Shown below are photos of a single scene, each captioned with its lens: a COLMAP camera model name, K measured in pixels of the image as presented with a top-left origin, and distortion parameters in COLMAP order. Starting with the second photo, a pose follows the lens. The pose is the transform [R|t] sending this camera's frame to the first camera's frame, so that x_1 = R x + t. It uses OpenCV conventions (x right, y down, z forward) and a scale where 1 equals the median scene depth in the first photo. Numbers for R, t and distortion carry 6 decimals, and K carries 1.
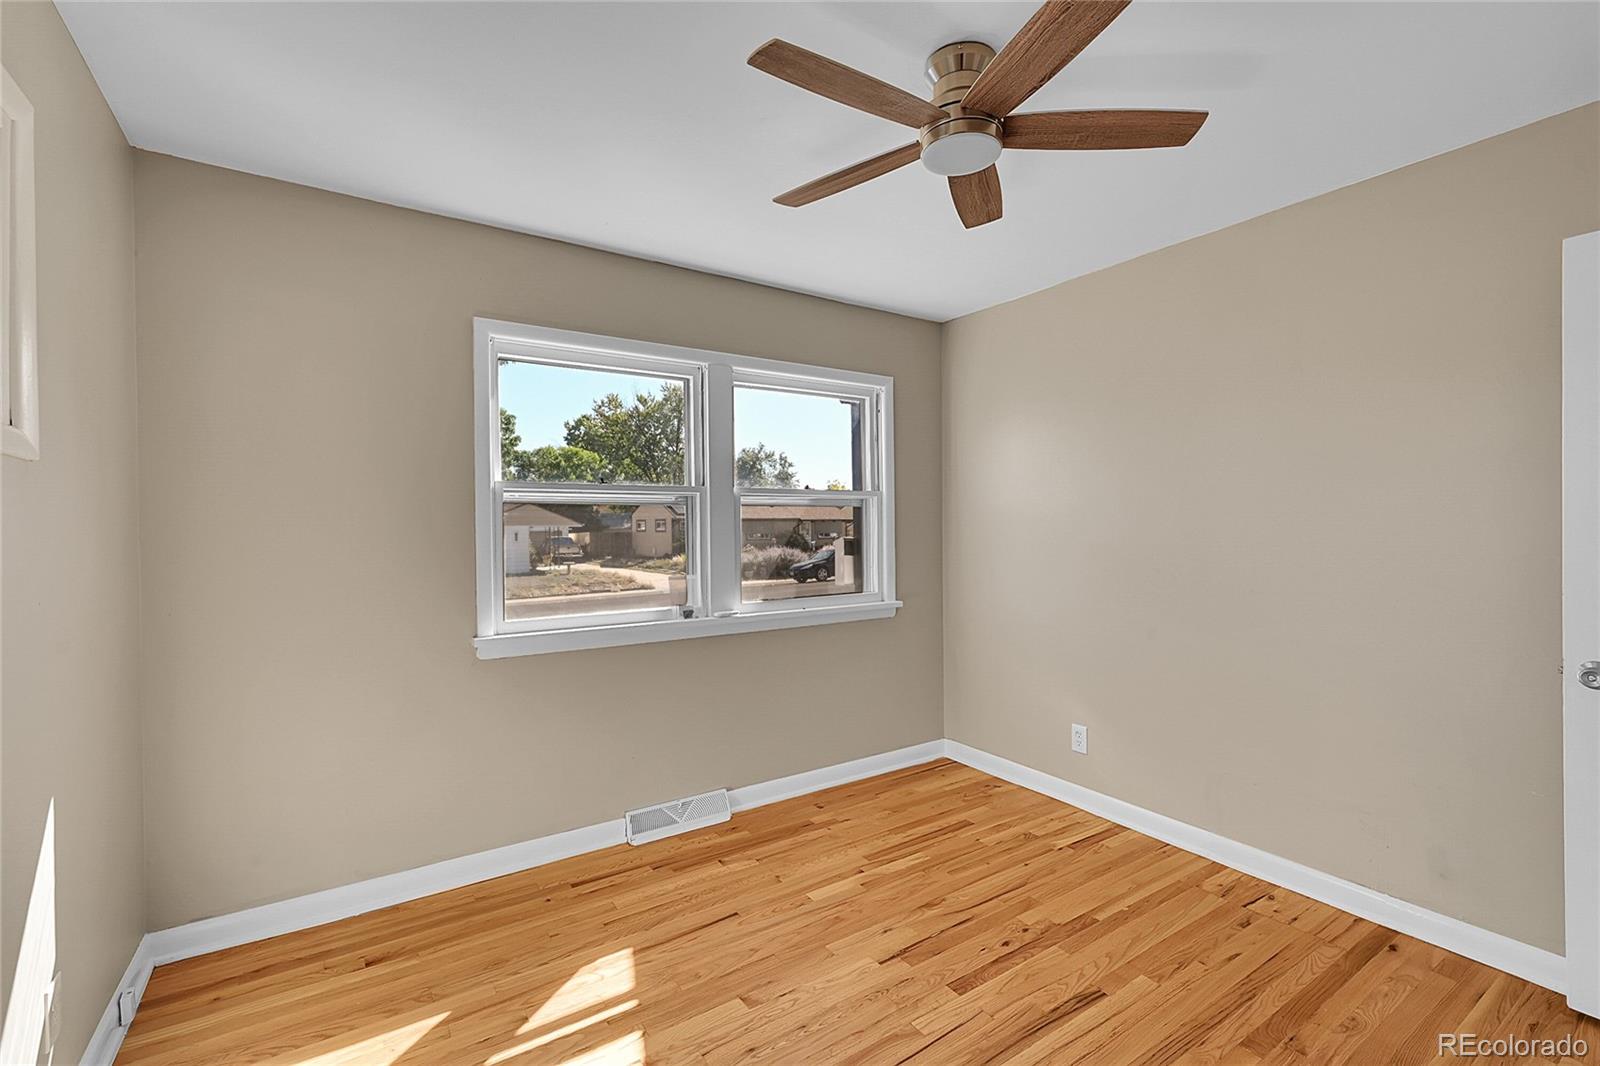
lens RADIAL K [[694.9, 0, 811.3], [0, 694.9, 535.7], [0, 0, 1]] dist [0.000587, 0.000332]
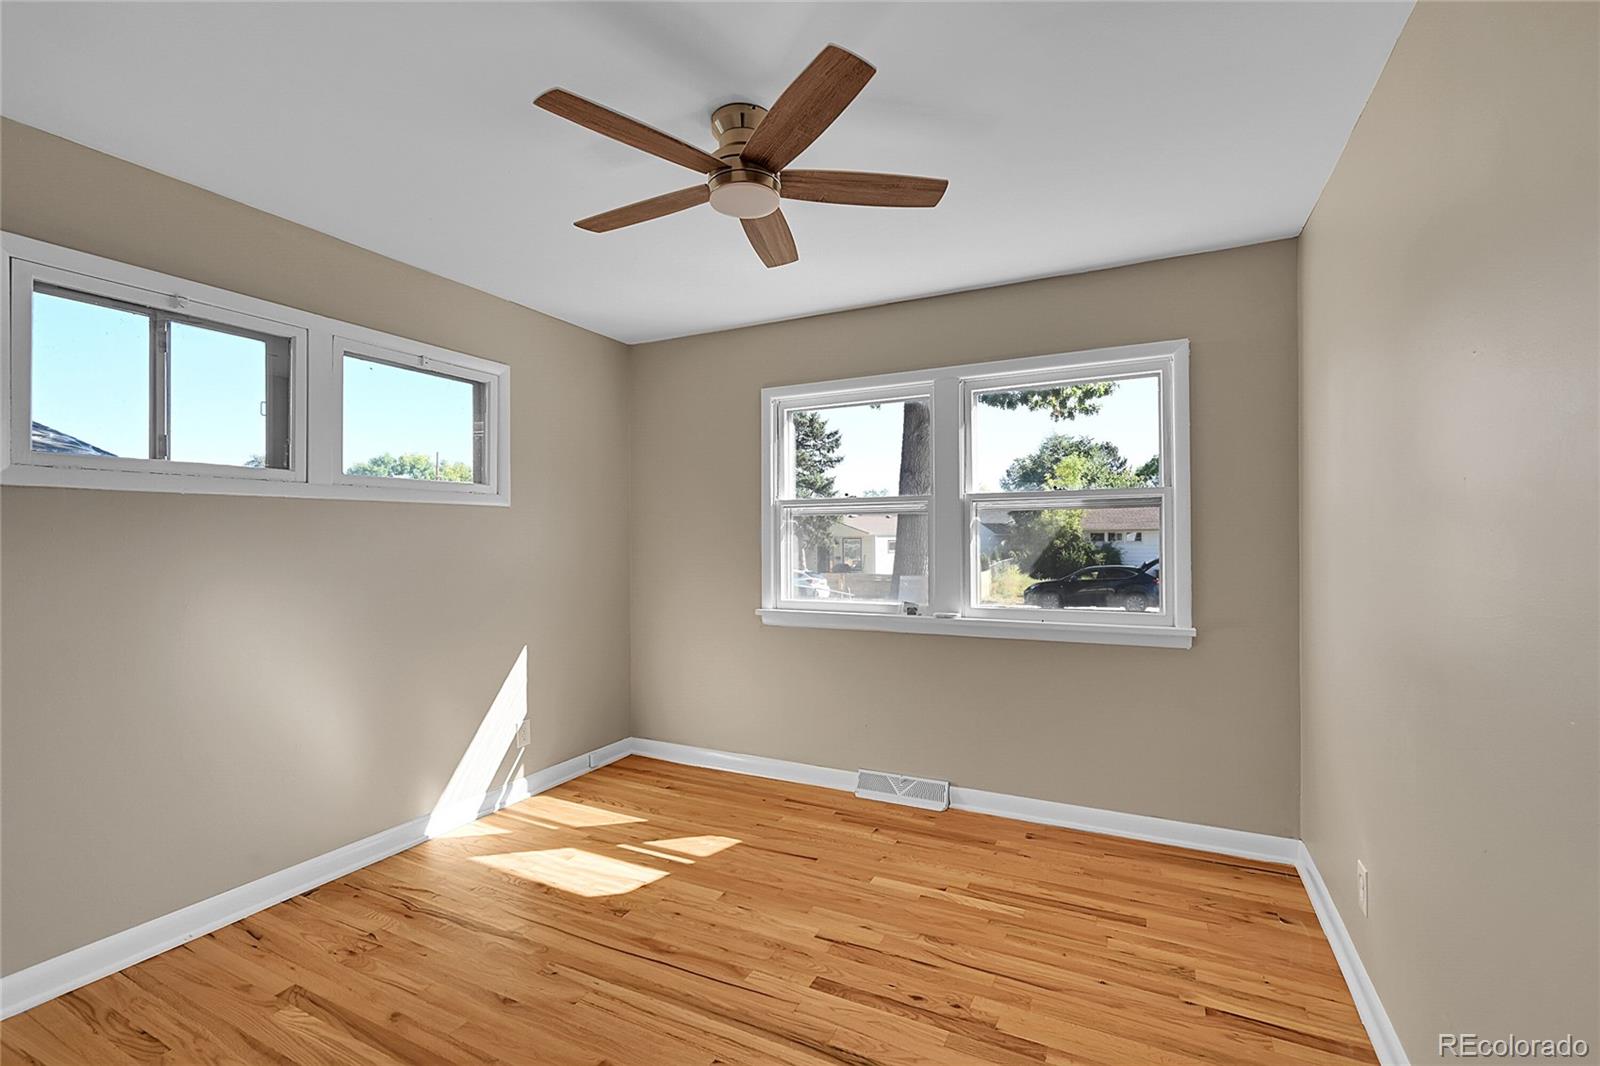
lens RADIAL K [[694.9, 0, 811.3], [0, 694.9, 535.7], [0, 0, 1]] dist [0.000587, 0.000332]
pose [[0.499798, 0.004486, -0.866130, 0.797667], [-0.008436, 0.999964, 0.000311, -0.007438], [0.866101, 0.007152, 0.499818, 0.346323]]
